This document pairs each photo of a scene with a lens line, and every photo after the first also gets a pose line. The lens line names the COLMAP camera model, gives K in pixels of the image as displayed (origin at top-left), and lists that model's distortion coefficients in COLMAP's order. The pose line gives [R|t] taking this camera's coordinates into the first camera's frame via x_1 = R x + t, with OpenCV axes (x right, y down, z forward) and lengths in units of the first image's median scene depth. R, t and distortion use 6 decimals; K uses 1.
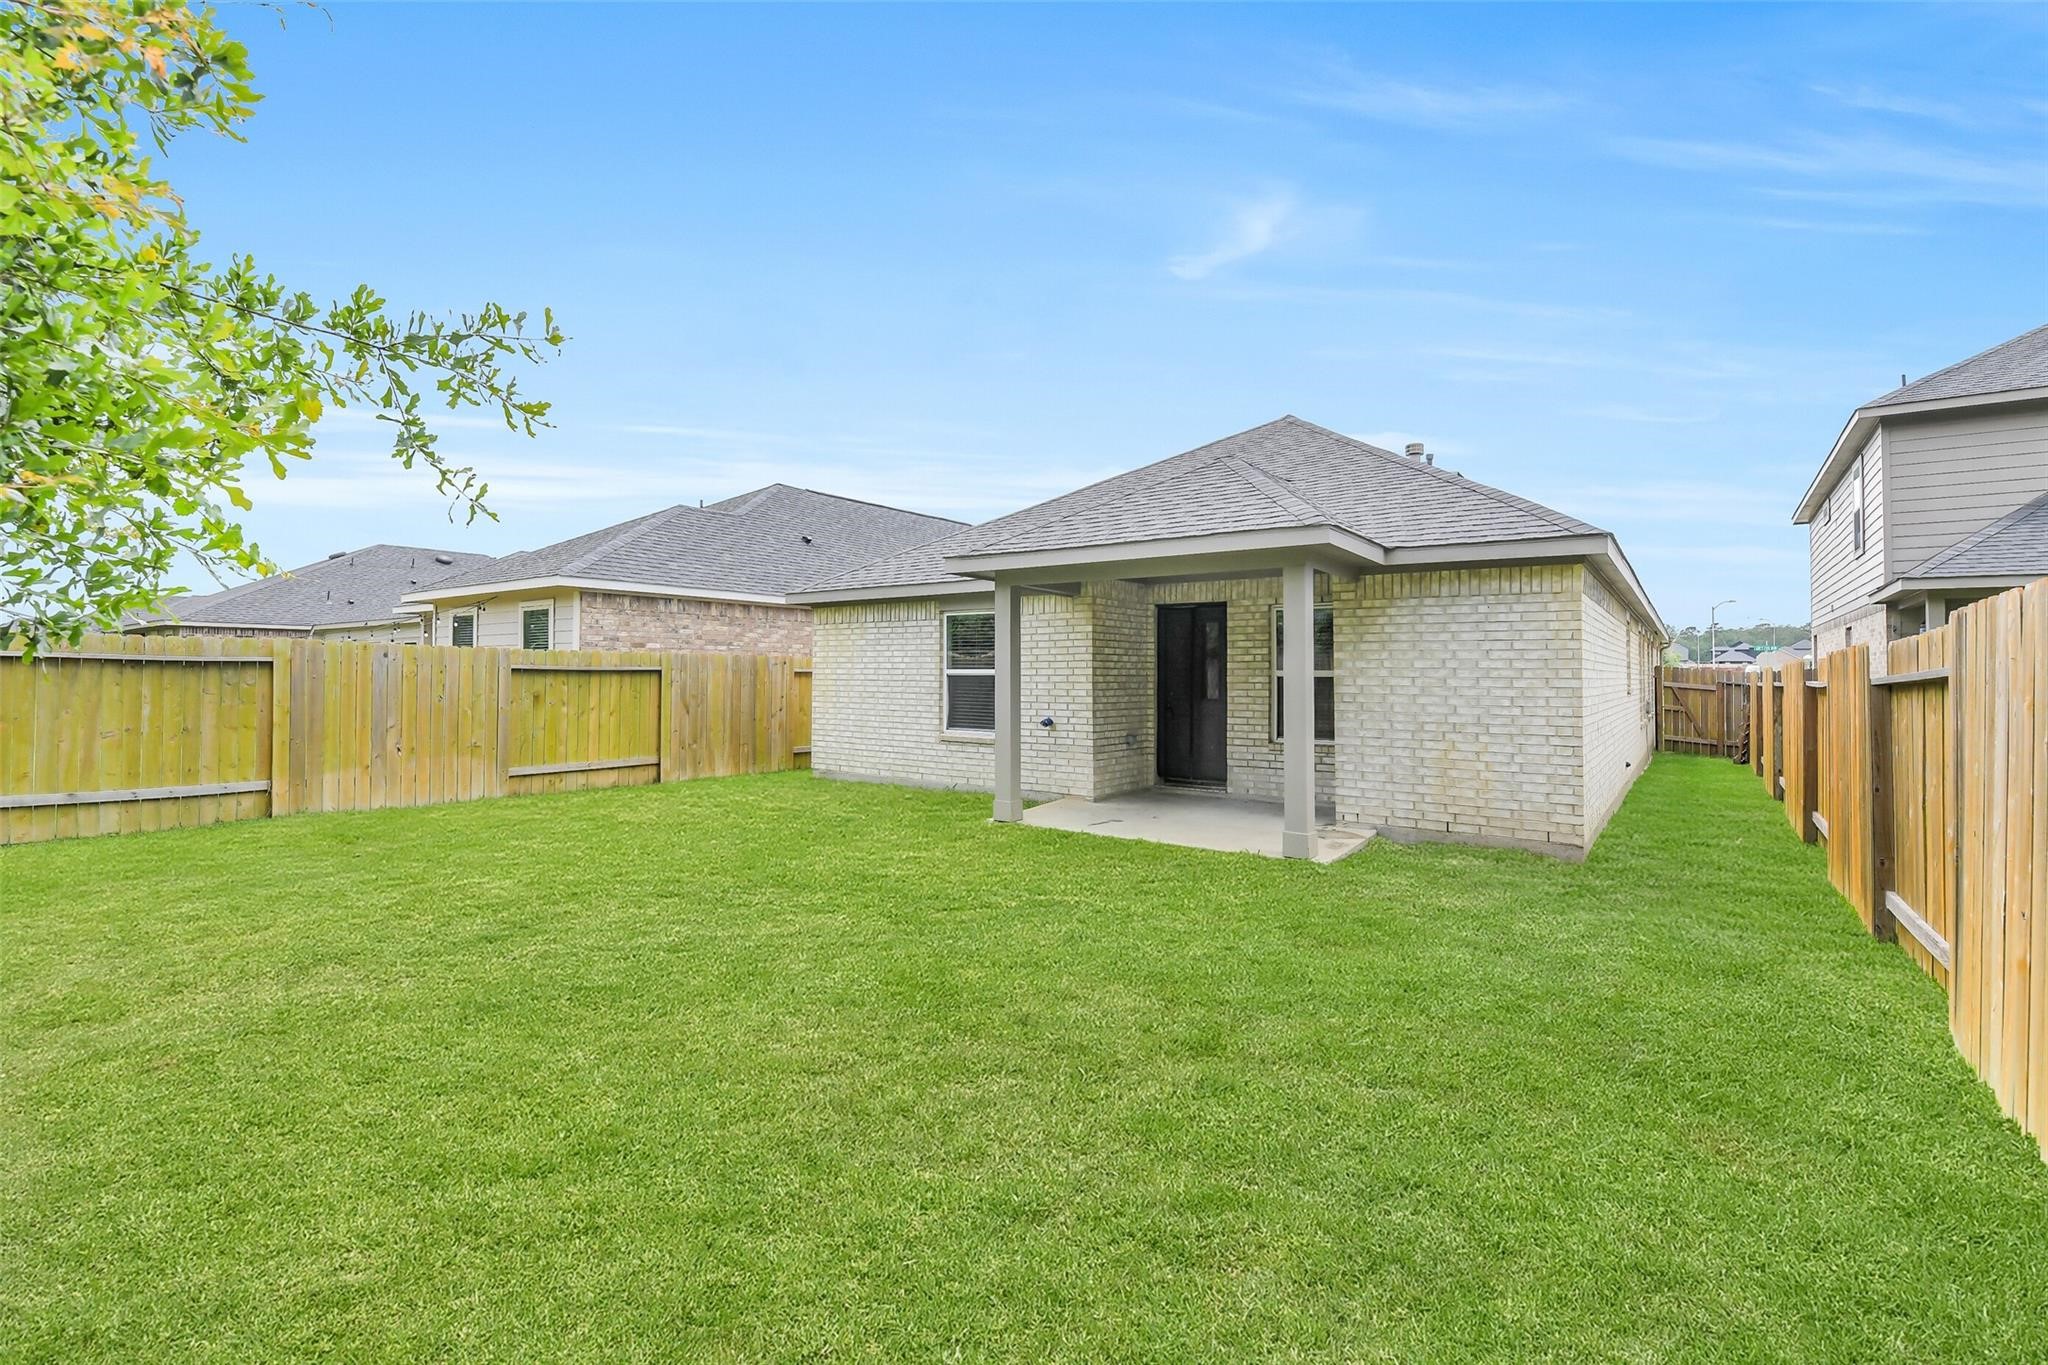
lens RADIAL K [[904.3, 0, 1022.2], [0, 904.3, 672.3], [0, 0, 1]] dist [-0.000353, 0.000217]
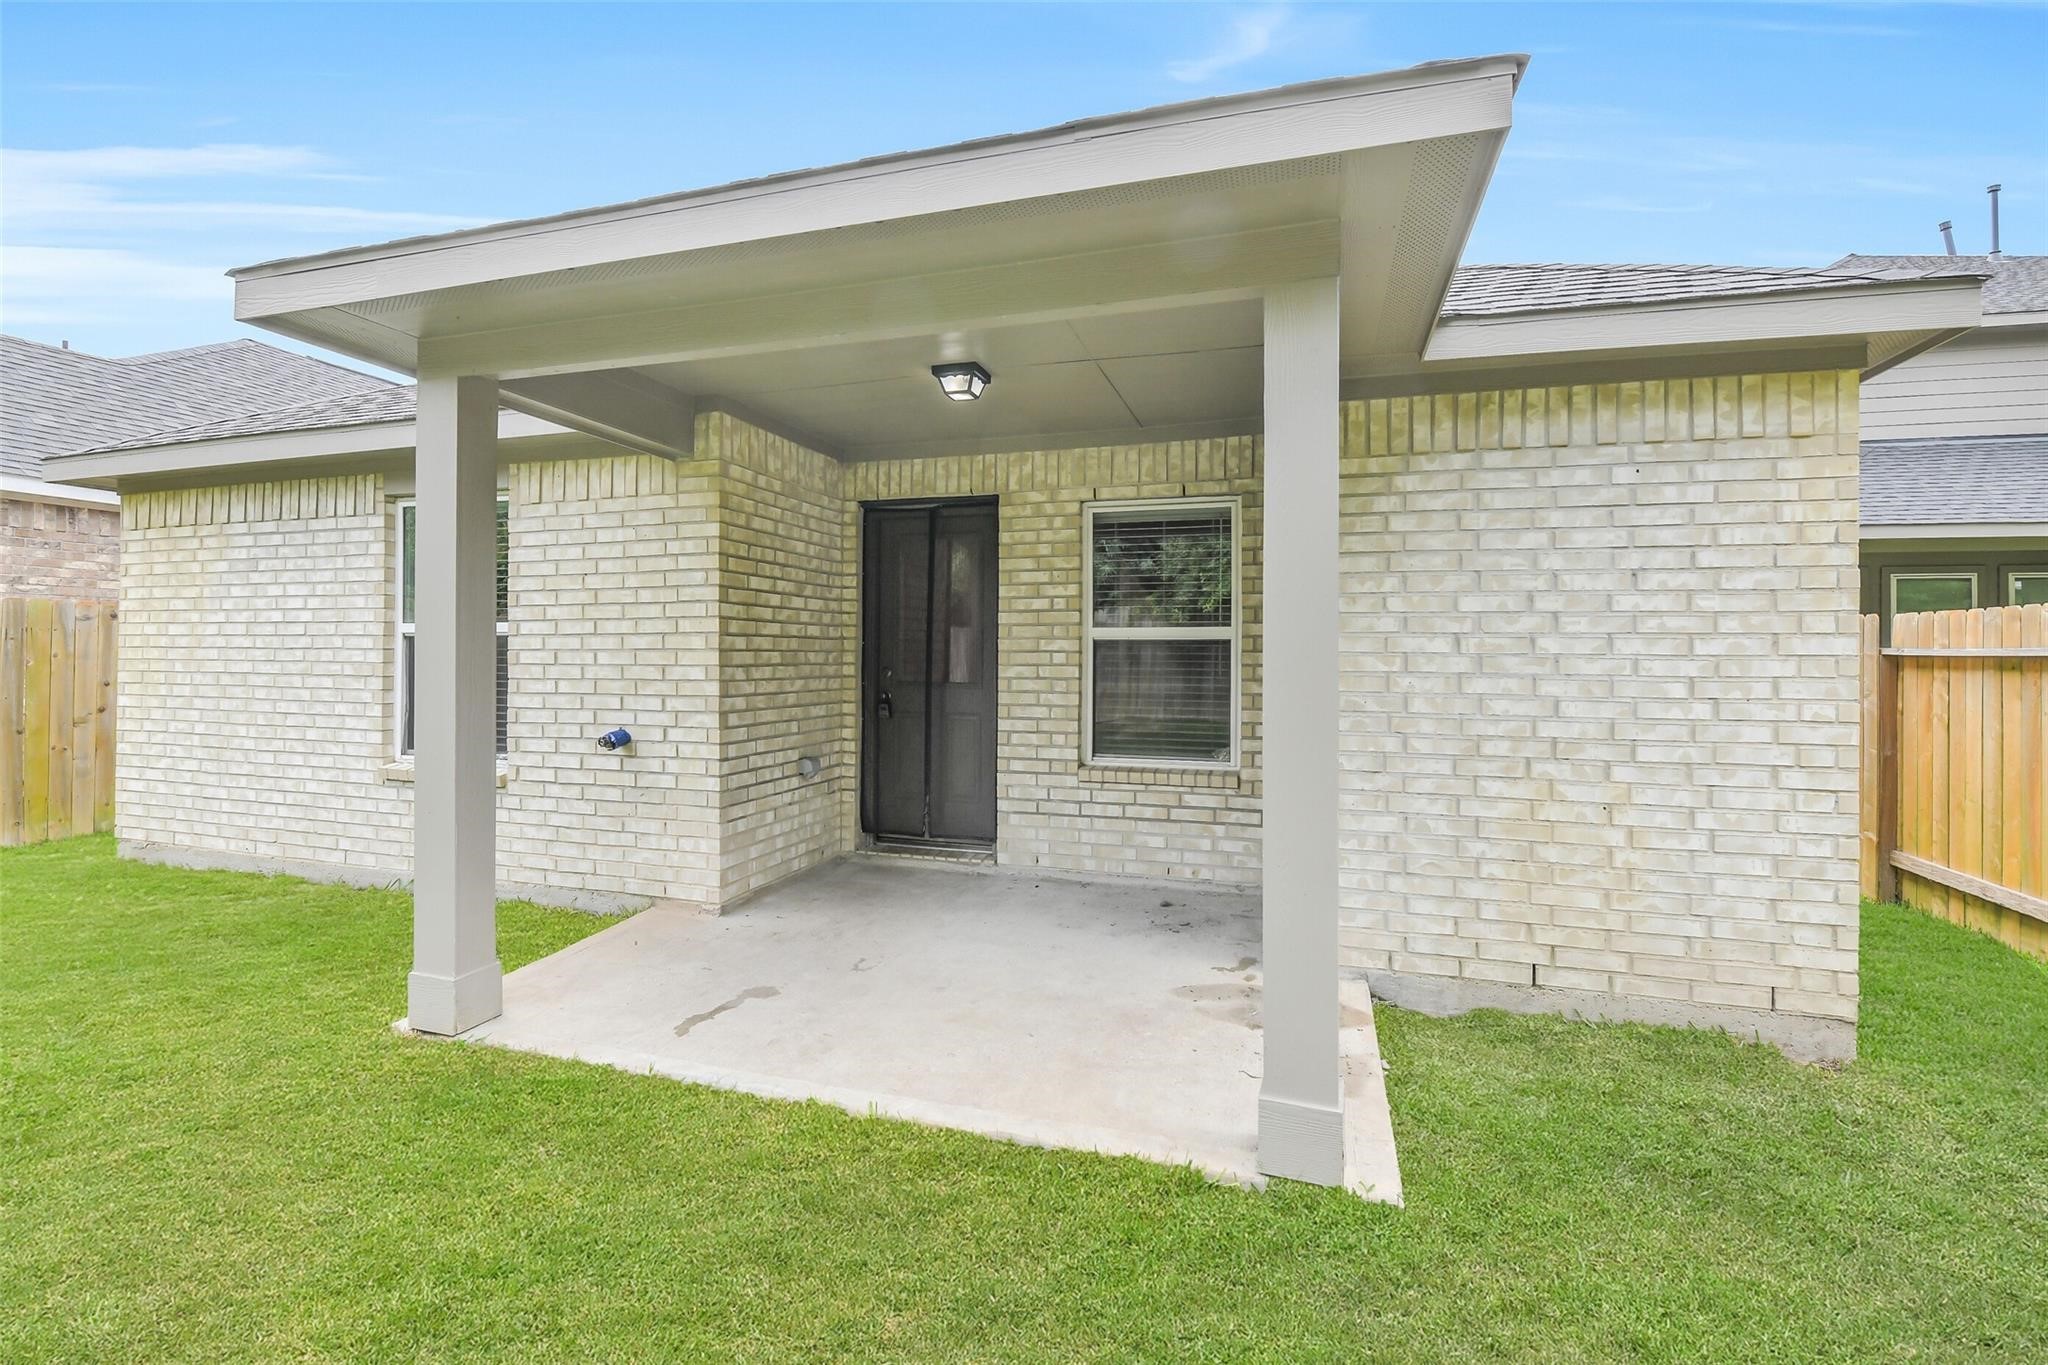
lens RADIAL K [[904.3, 0, 1027.7], [0, 904.3, 642.4], [0, 0, 1]] dist [-0.000353, 0.000217]
pose [[0.943146, 0.006135, 0.332321, 0.089906], [-0.002825, 0.999941, -0.010442, 0.014654], [-0.332366, 0.008910, 0.943108, 0.645508]]
